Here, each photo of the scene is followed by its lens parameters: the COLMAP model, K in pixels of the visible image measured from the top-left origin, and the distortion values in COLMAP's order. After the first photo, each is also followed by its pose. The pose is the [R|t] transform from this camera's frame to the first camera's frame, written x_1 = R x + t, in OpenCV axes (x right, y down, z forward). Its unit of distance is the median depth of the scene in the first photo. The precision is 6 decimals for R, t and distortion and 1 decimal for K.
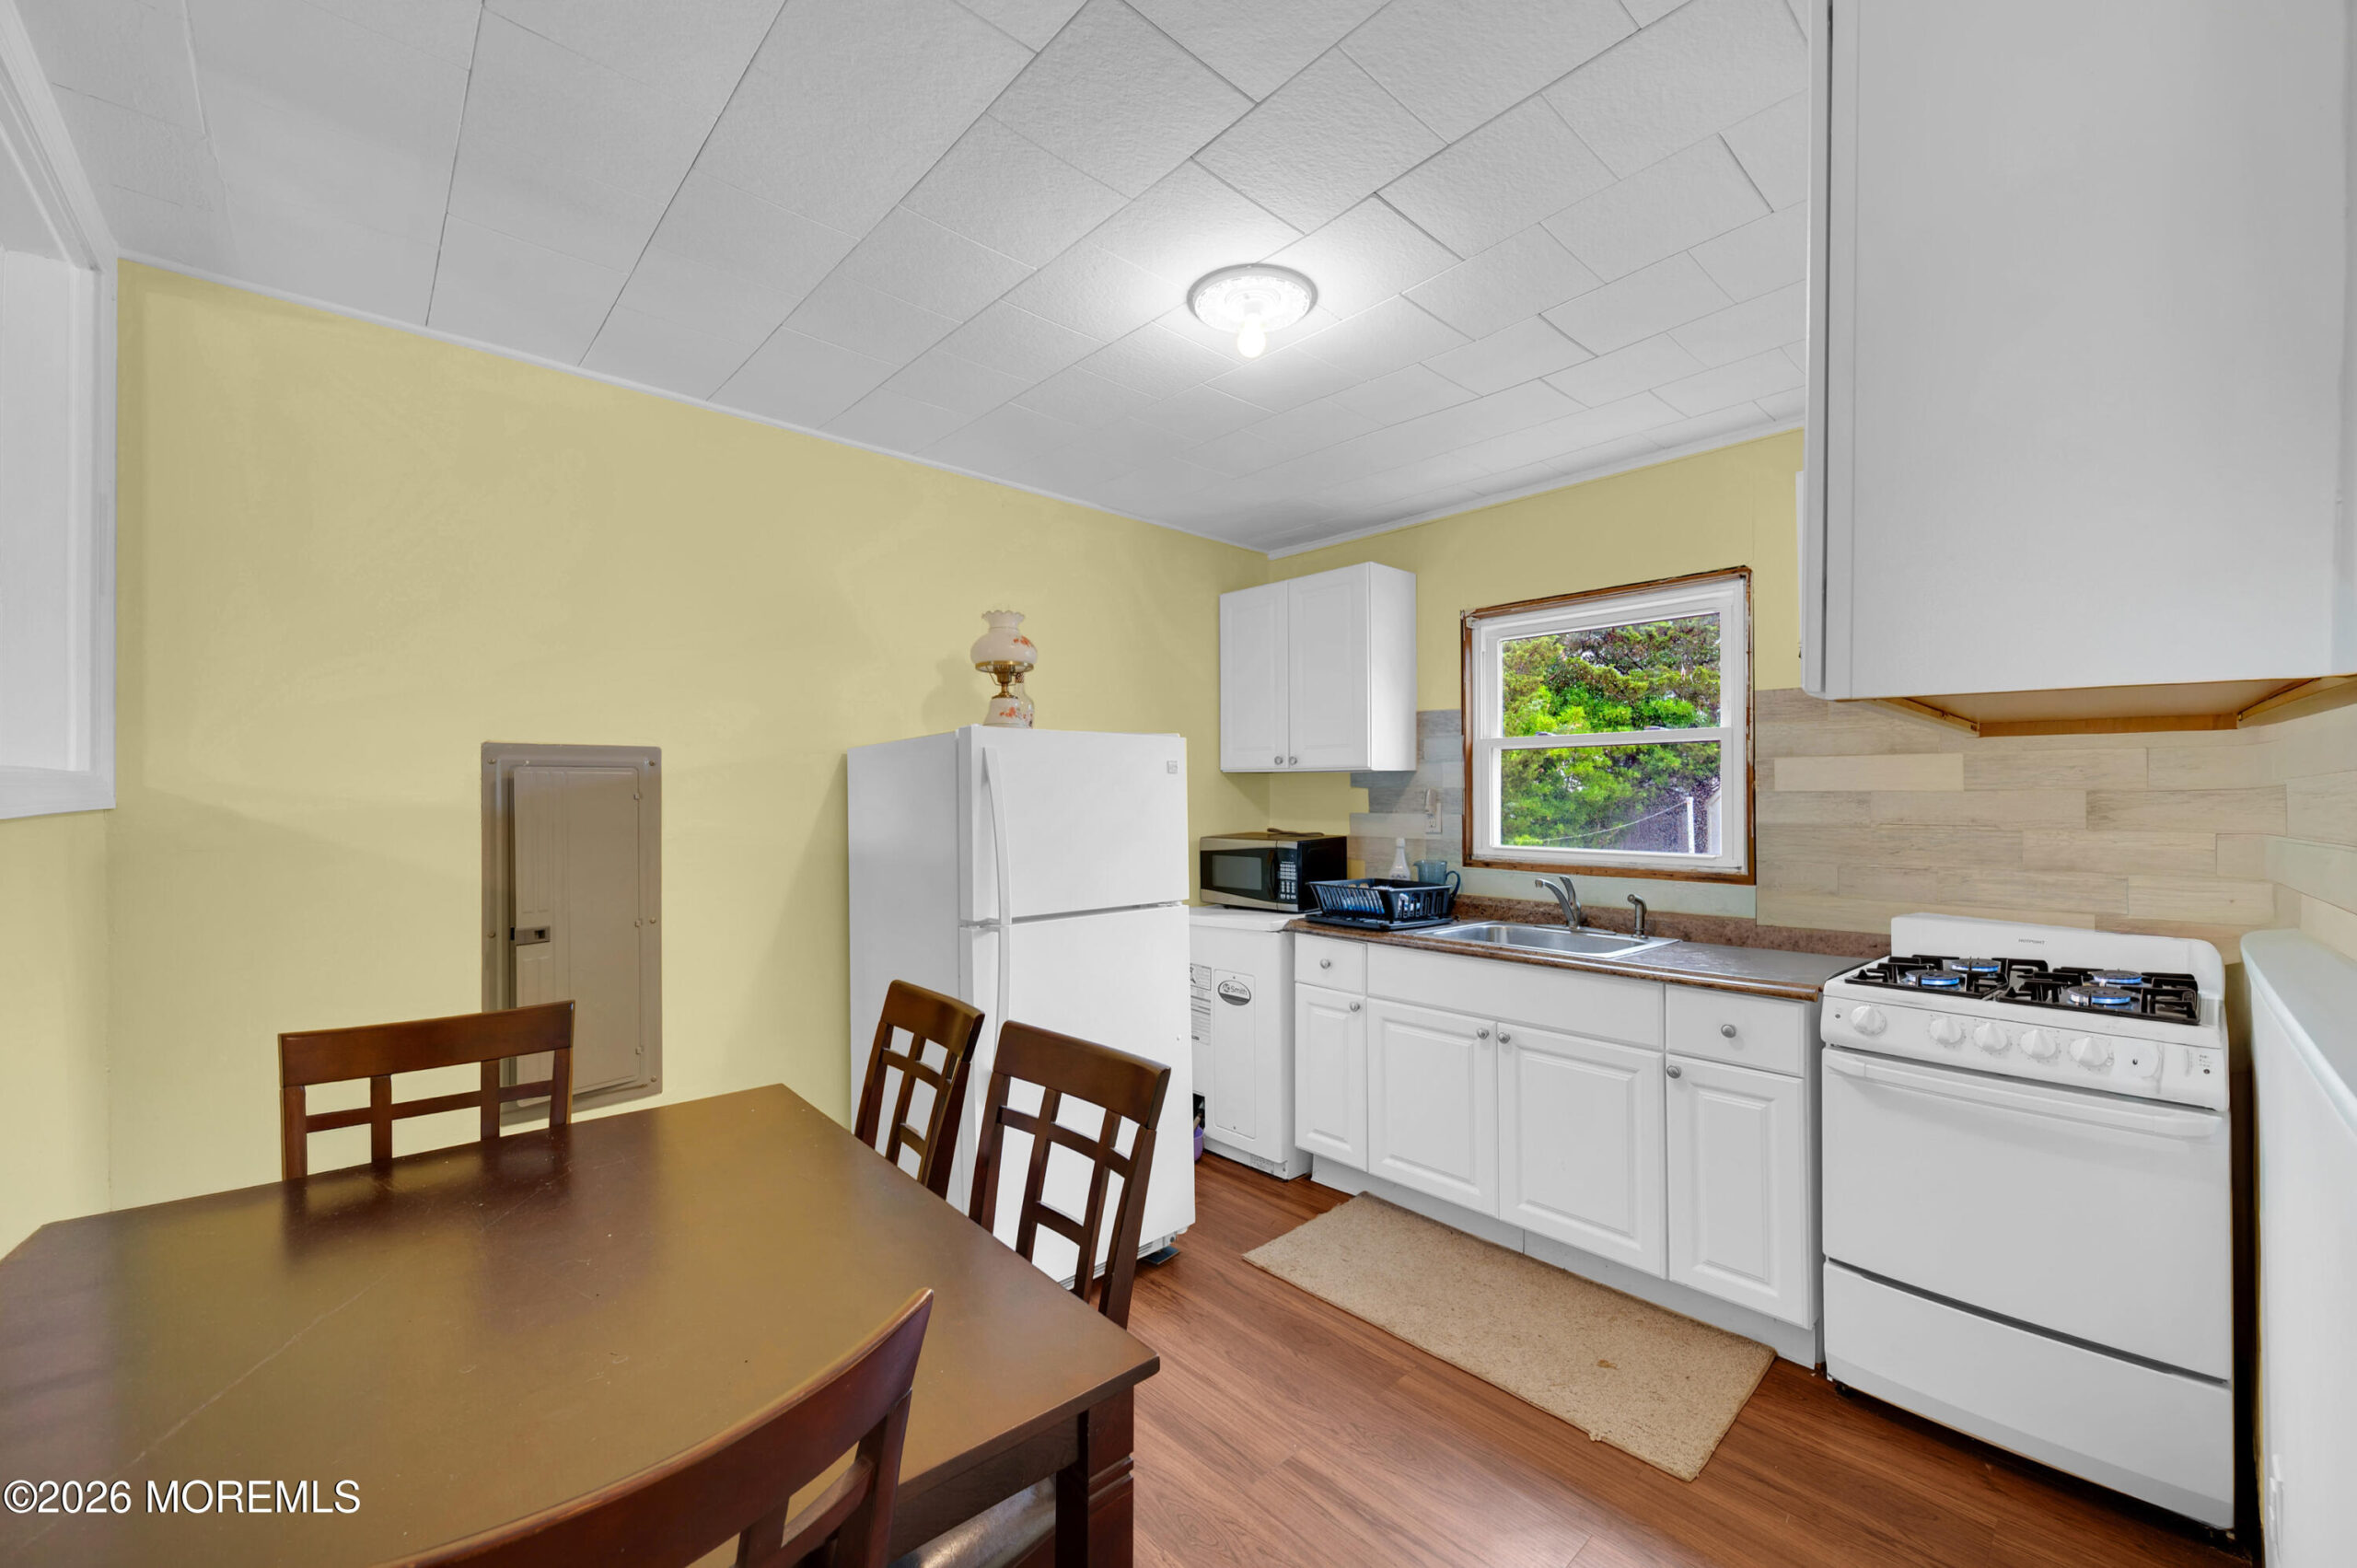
lens RADIAL K [[927.3, 0, 1180.6], [0, 927.3, 787.7], [0, 0, 1]] dist [-0.001261, -0.000581]
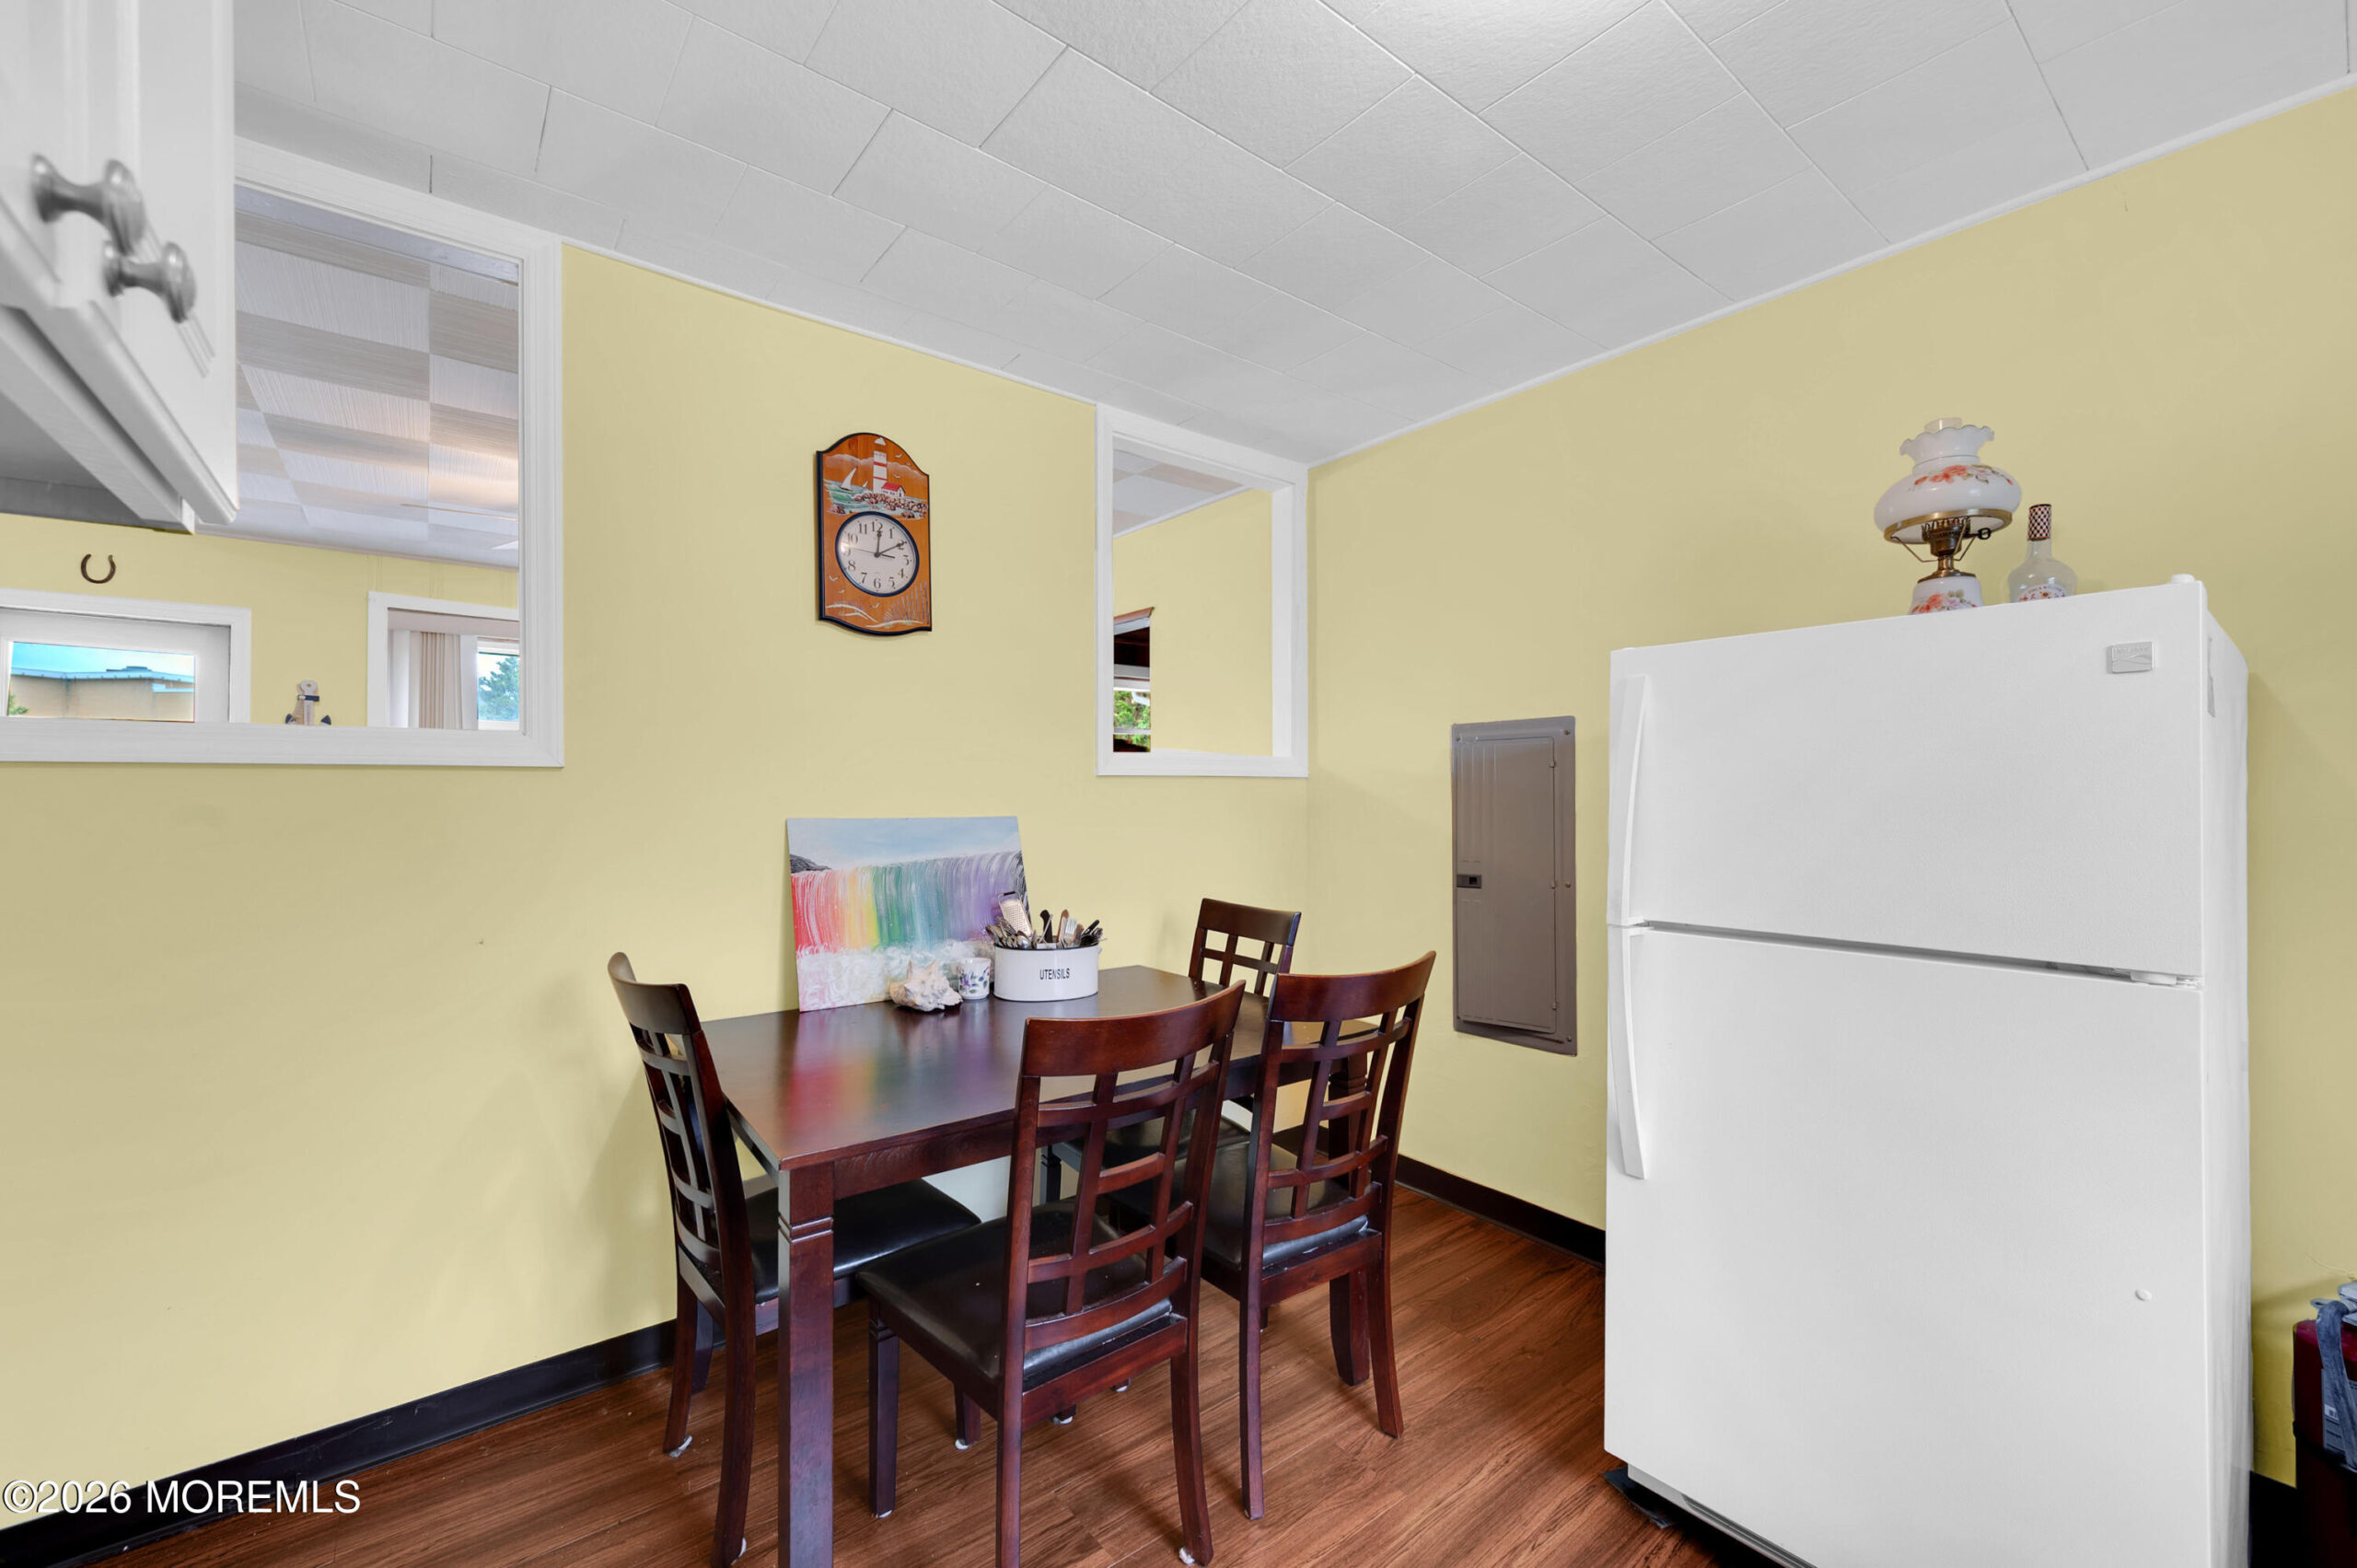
lens RADIAL K [[927.3, 0, 1180.6], [0, 927.3, 787.7], [0, 0, 1]] dist [-0.001261, -0.000581]
pose [[-0.063247, -0.008235, -0.997964, 0.421303], [0.009125, 0.999919, -0.008830, 0.035645], [0.997956, -0.009665, -0.063166, 0.553925]]
